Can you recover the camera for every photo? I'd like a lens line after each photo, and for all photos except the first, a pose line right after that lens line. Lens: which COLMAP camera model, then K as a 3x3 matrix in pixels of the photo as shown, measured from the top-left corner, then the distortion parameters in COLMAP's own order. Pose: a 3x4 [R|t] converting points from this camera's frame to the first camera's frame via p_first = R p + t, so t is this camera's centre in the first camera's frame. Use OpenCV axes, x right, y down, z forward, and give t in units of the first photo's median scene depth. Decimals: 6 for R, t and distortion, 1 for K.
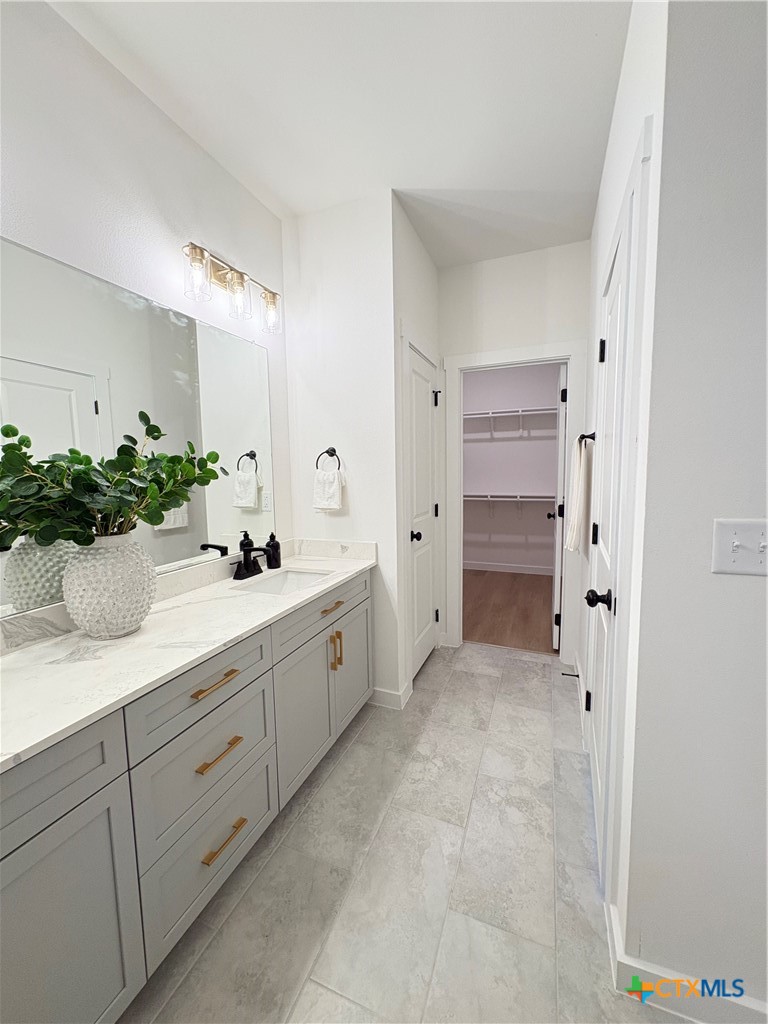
lens RADIAL K [[406.6, 0, 386.3], [0, 406.6, 510.3], [0, 0, 1]] dist [0.000121, 0.000423]
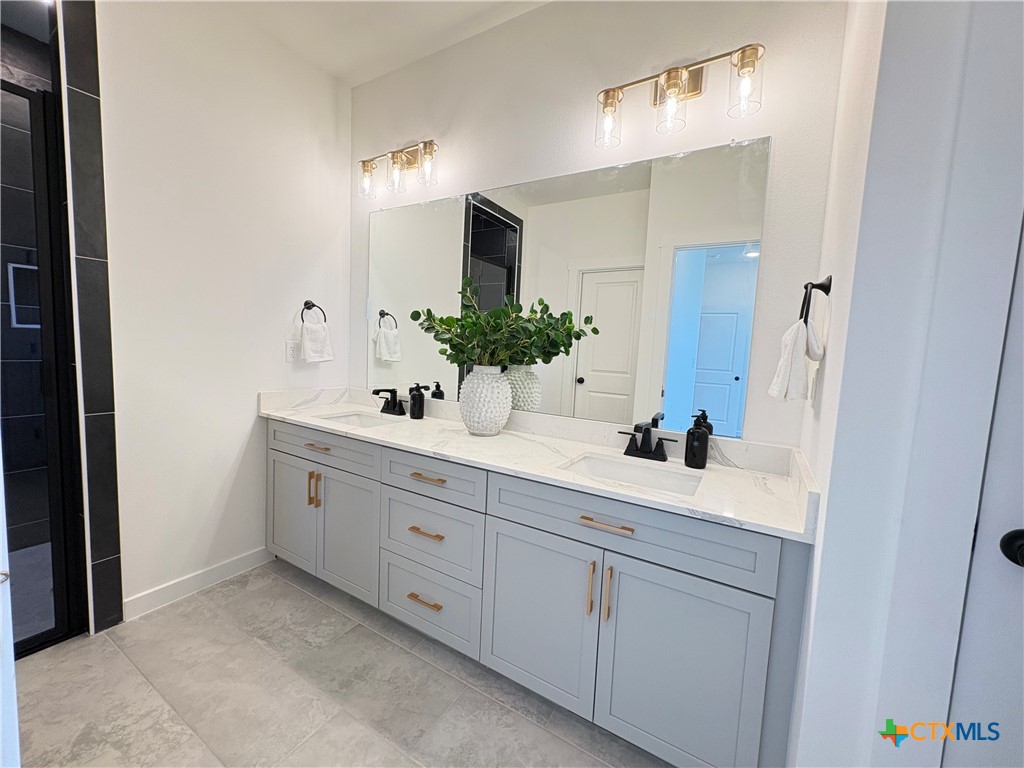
lens RADIAL K [[406.6, 0, 512.3], [0, 406.6, 384.7], [0, 0, 1]] dist [0.000121, 0.000423]
pose [[-0.158222, 0.098846, -0.982444, 0.701160], [-0.140138, 0.982657, 0.121437, -0.058855], [0.977408, 0.156892, -0.141626, 1.235721]]
